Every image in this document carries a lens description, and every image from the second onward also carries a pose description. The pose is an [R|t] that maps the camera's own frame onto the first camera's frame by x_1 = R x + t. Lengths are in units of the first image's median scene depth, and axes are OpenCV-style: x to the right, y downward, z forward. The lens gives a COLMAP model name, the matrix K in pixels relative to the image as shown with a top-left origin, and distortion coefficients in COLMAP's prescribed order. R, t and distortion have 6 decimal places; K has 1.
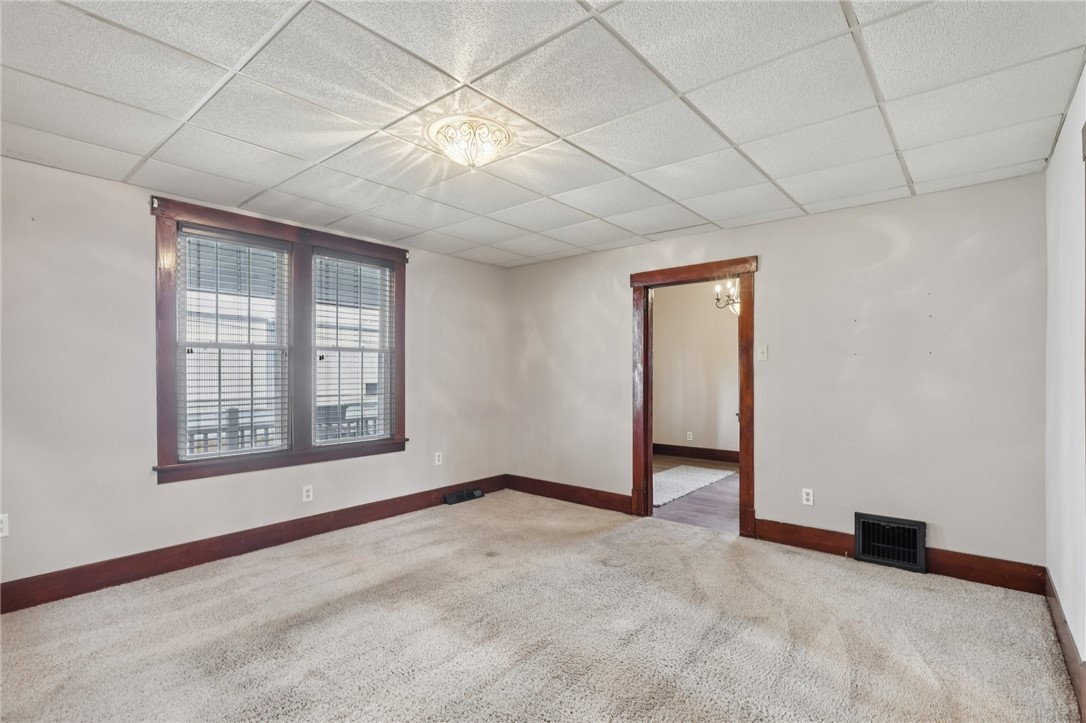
lens RADIAL K [[506.4, 0, 540.0], [0, 506.4, 369.5], [0, 0, 1]] dist [-0.003663, 0.001378]
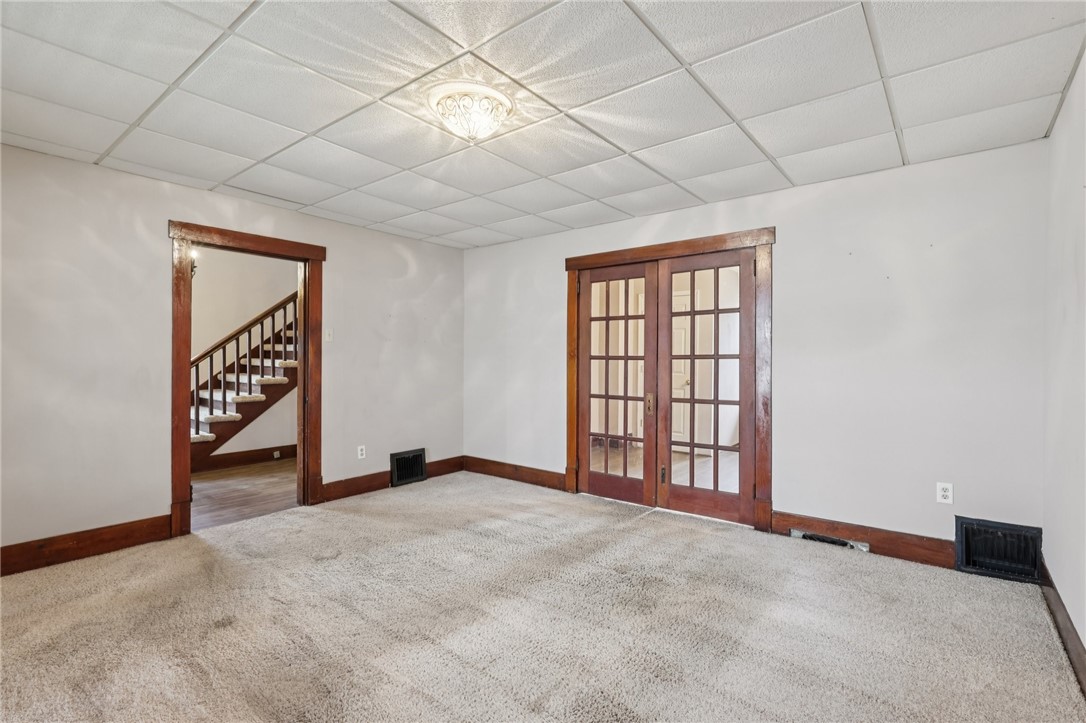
lens RADIAL K [[506.4, 0, 540.1], [0, 506.4, 355.9], [0, 0, 1]] dist [-0.003663, 0.001378]
pose [[-0.013671, 0.004955, 0.999894, -0.783597], [-0.012745, 0.999906, -0.005130, 0.014281], [-0.999825, -0.012814, -0.013606, 0.616546]]
